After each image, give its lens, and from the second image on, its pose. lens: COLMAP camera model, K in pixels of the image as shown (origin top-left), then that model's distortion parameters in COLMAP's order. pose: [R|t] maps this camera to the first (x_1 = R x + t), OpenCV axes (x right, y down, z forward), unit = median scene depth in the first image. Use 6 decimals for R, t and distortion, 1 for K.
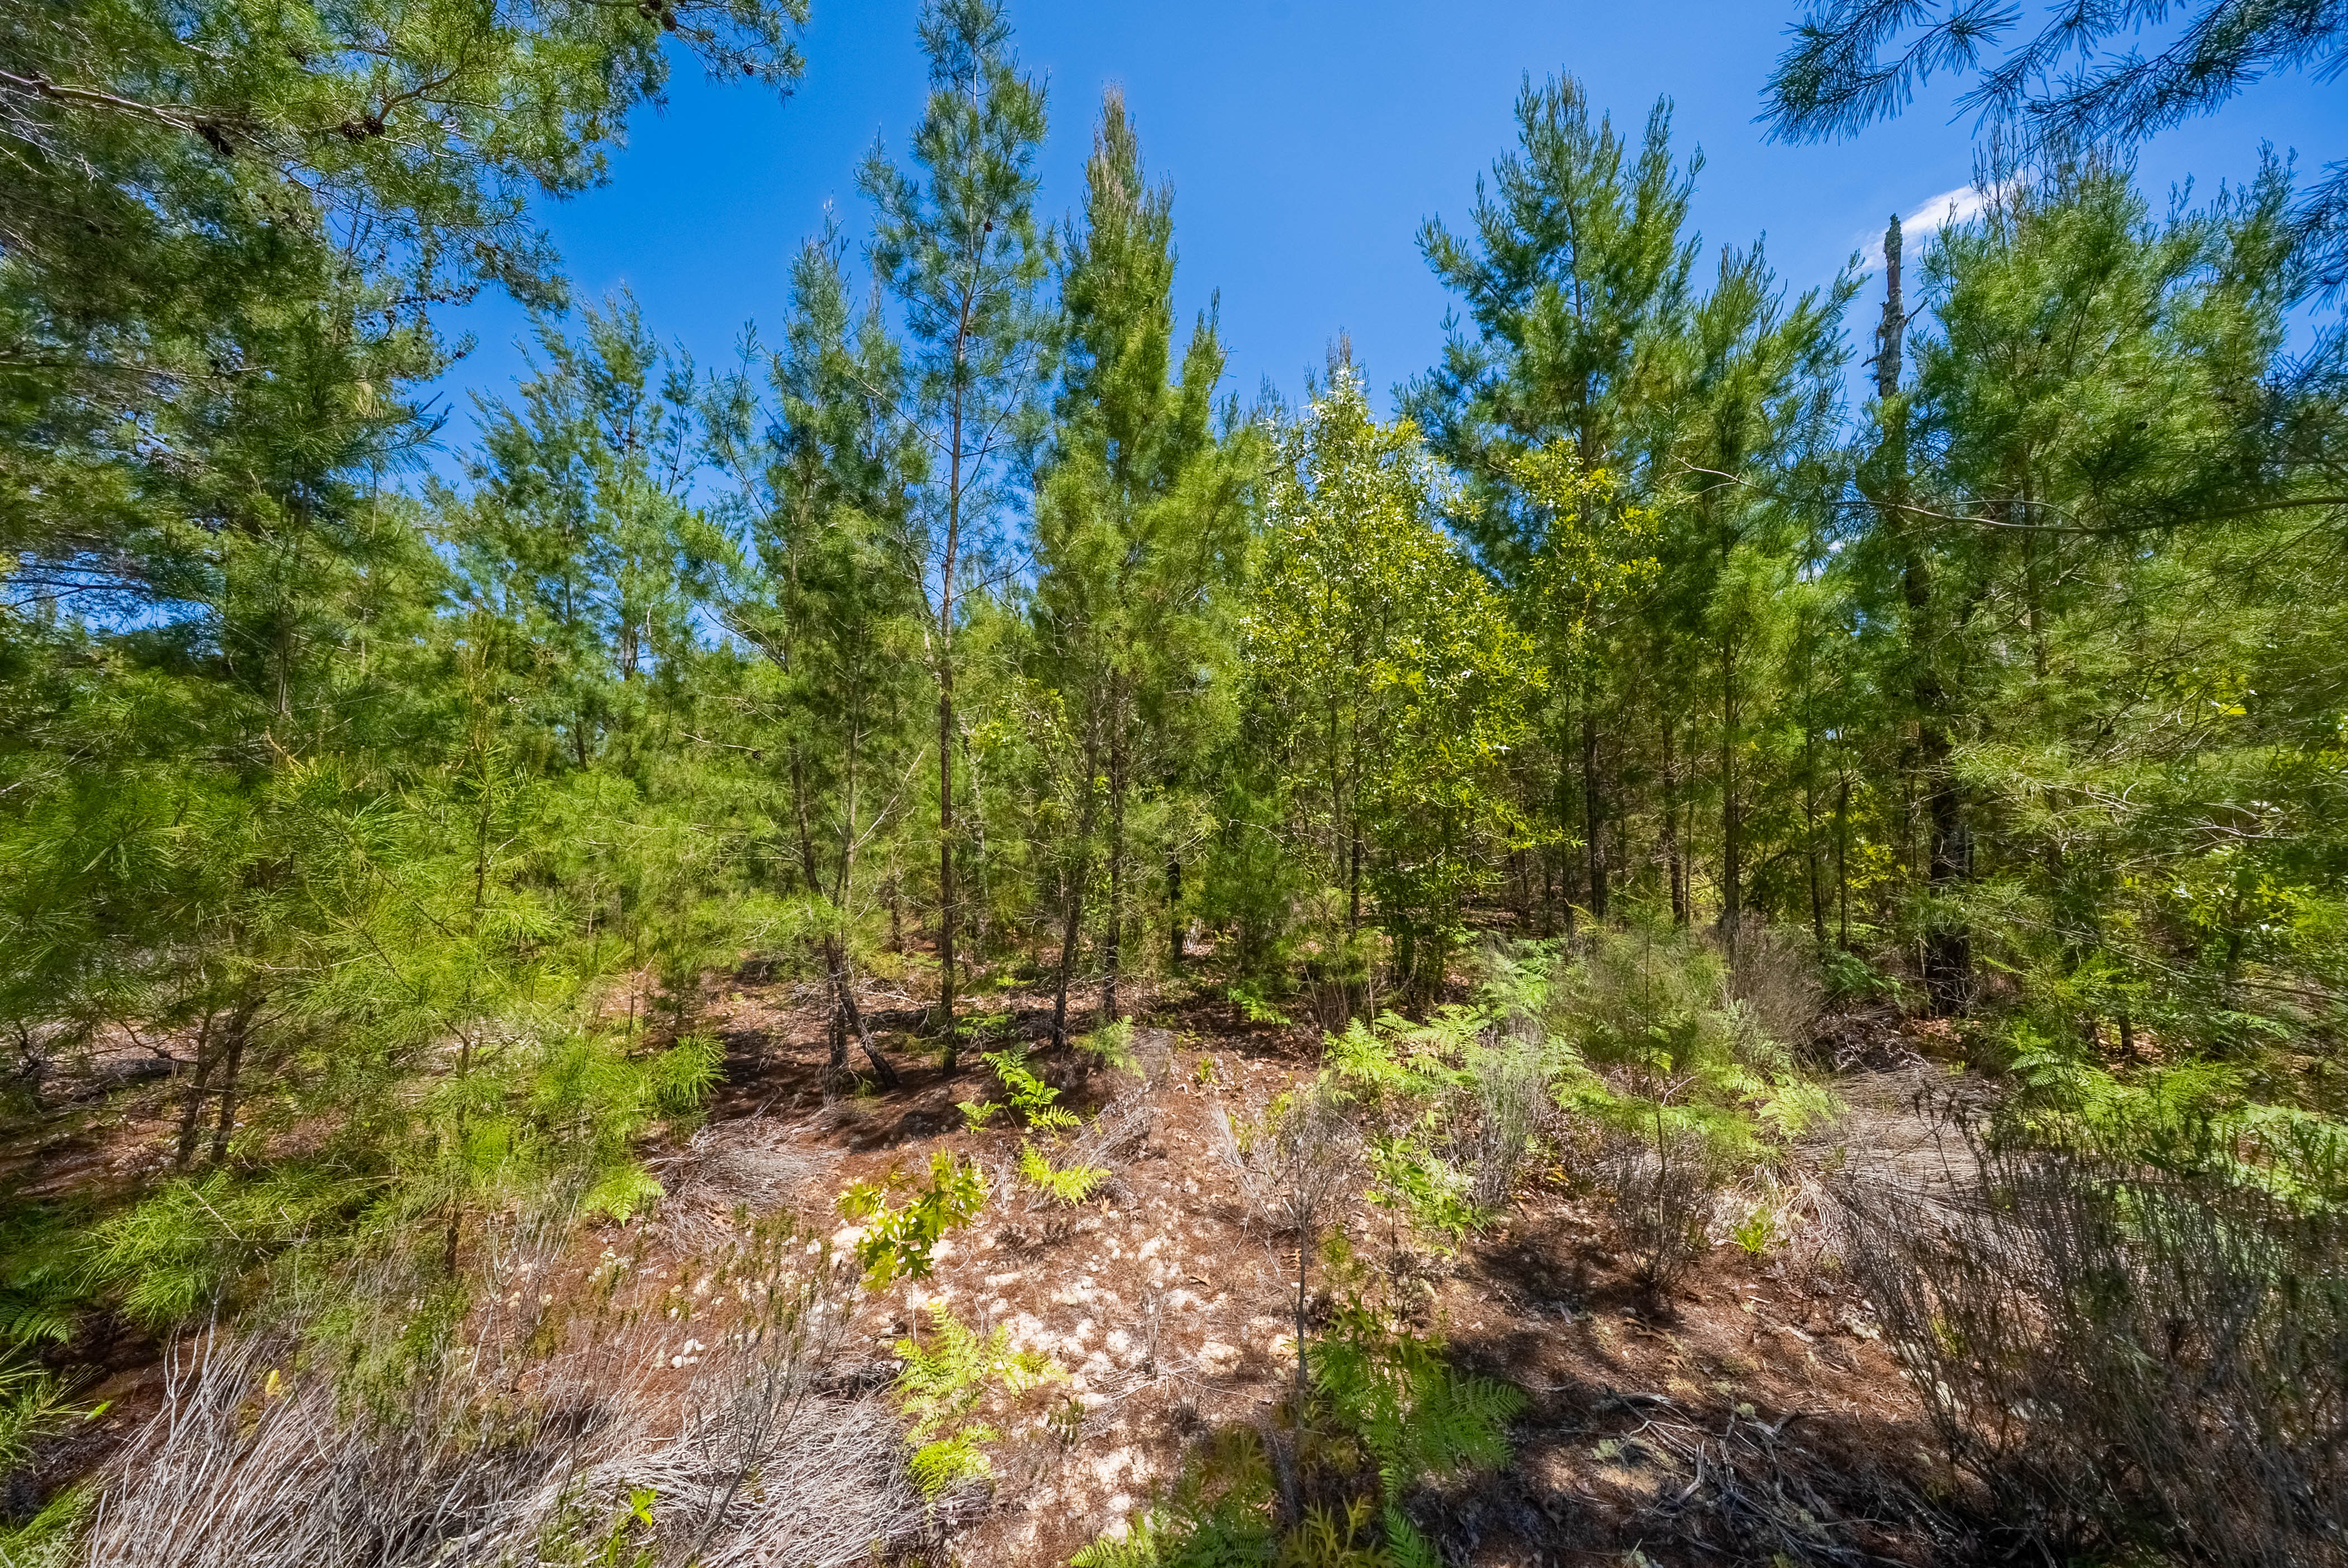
lens RADIAL K [[672.5, 0, 1172.0], [0, 672.5, 784.7], [0, 0, 1]] dist [0.000127, -0.000233]
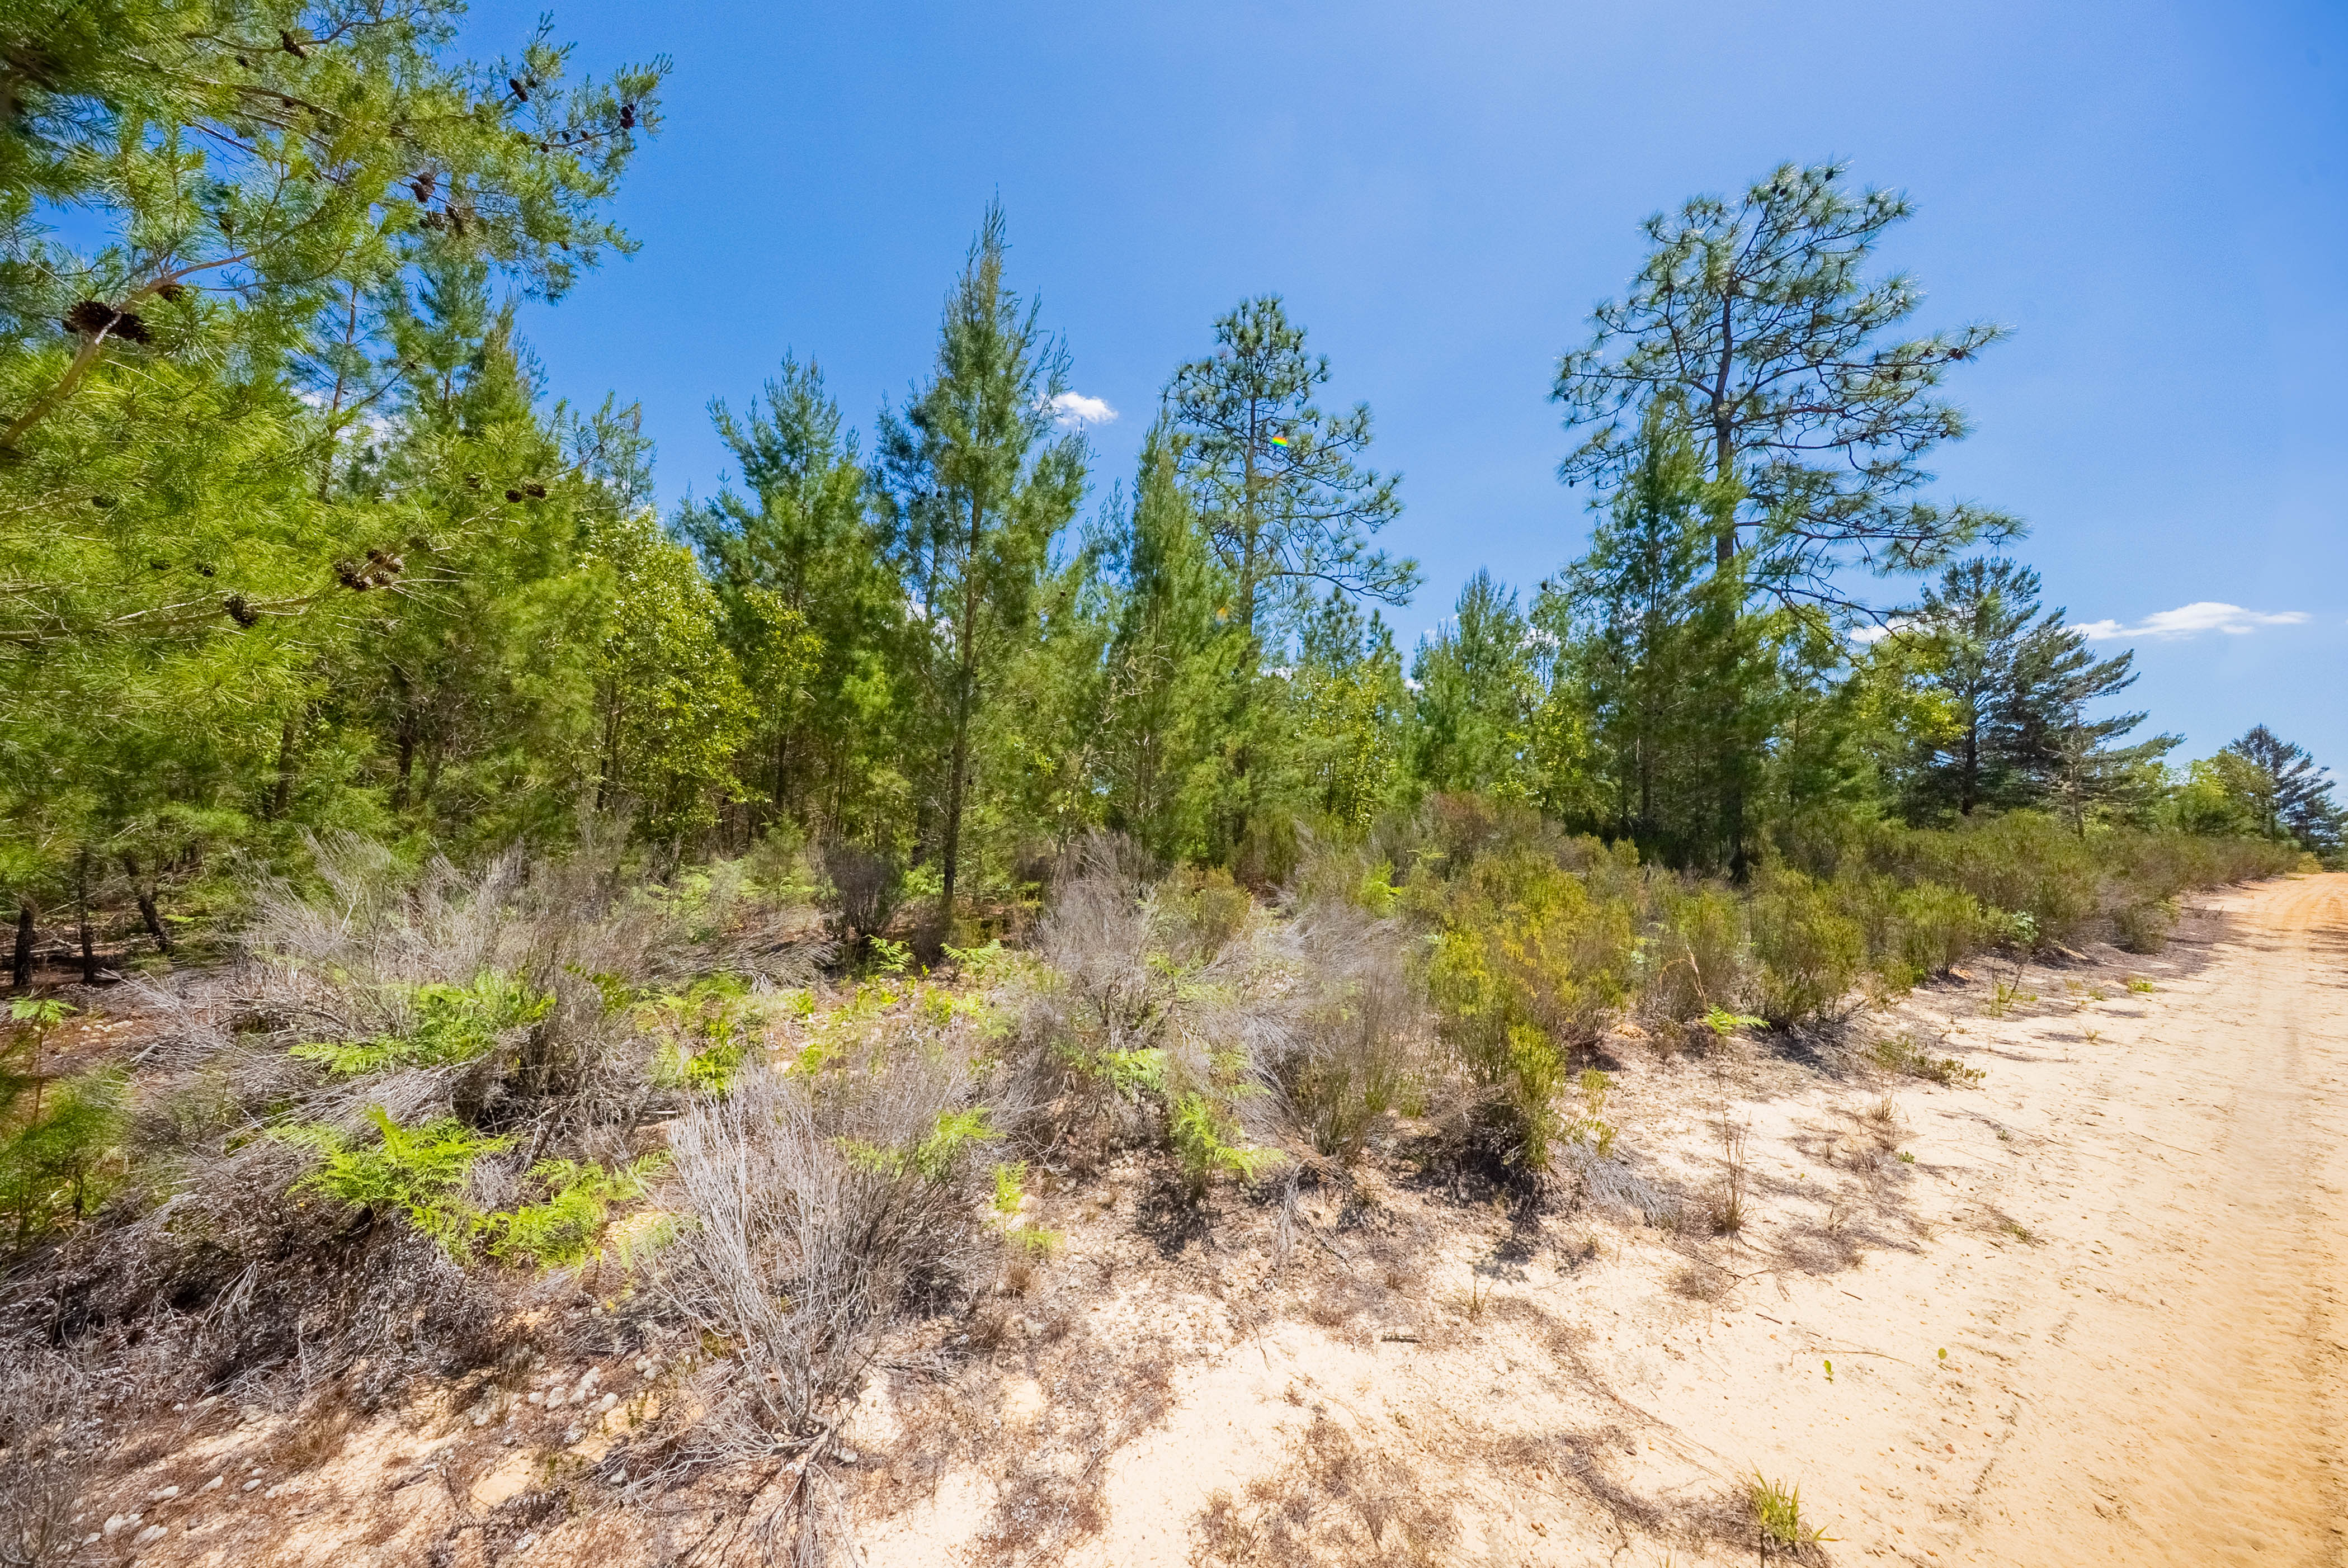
lens RADIAL K [[672.5, 0, 1172.3], [0, 672.5, 772.2], [0, 0, 1]] dist [0.000127, -0.000233]
pose [[0.498506, 0.086949, 0.862515, -0.382586], [-0.078346, 0.995404, -0.055064, 0.018681], [-0.863339, -0.040125, 0.503027, -0.765787]]
